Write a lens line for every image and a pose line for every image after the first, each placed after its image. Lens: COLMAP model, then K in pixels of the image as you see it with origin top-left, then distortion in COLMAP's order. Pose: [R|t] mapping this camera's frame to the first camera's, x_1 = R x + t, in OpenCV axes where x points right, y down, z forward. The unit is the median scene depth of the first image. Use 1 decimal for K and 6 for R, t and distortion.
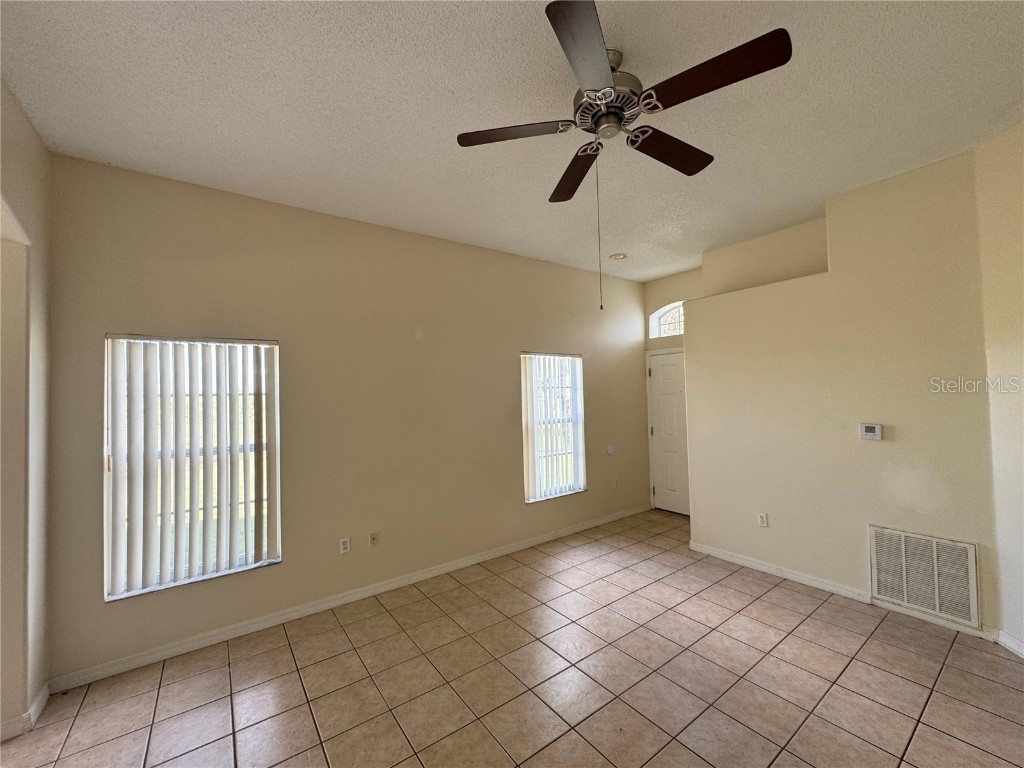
lens RADIAL K [[409.6, 0, 512.7], [0, 409.6, 386.4], [0, 0, 1]] dist [0.000014, -0.000413]
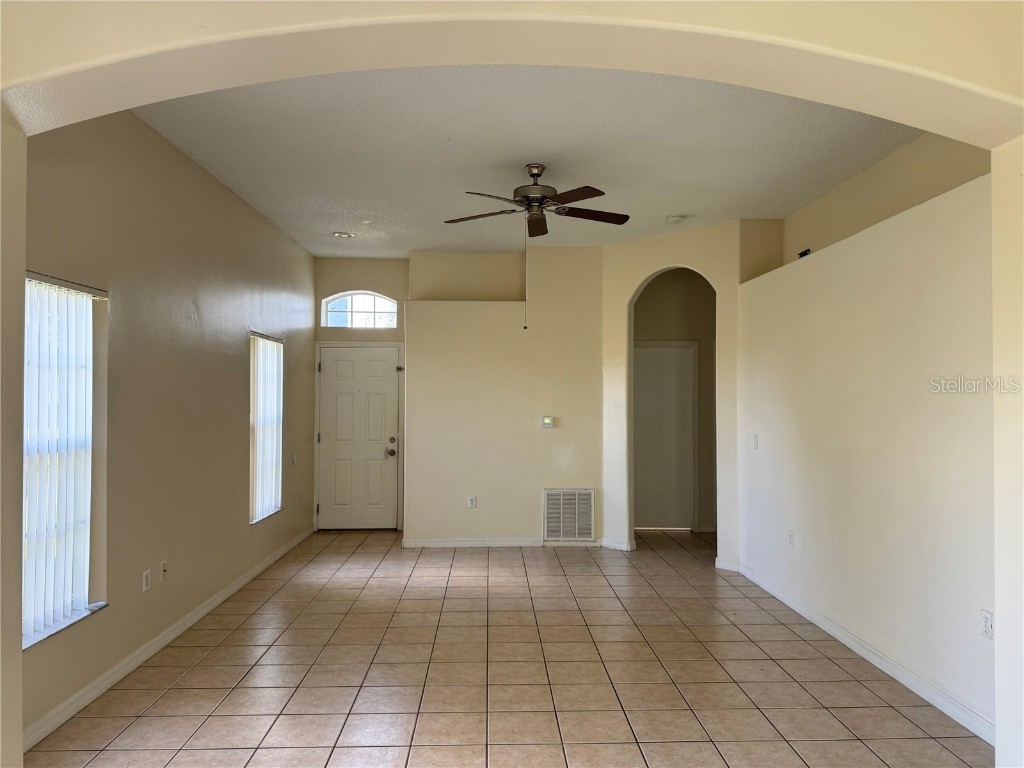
lens RADIAL K [[728.2, 0, 513.8], [0, 728.2, 383.8], [0, 0, 1]] dist [-0.001716, -0.005745]
pose [[0.558499, 0.044891, 0.828289, -1.138594], [-0.032573, 0.998951, -0.032177, 0.058391], [-0.828865, -0.009009, 0.559376, -0.266246]]
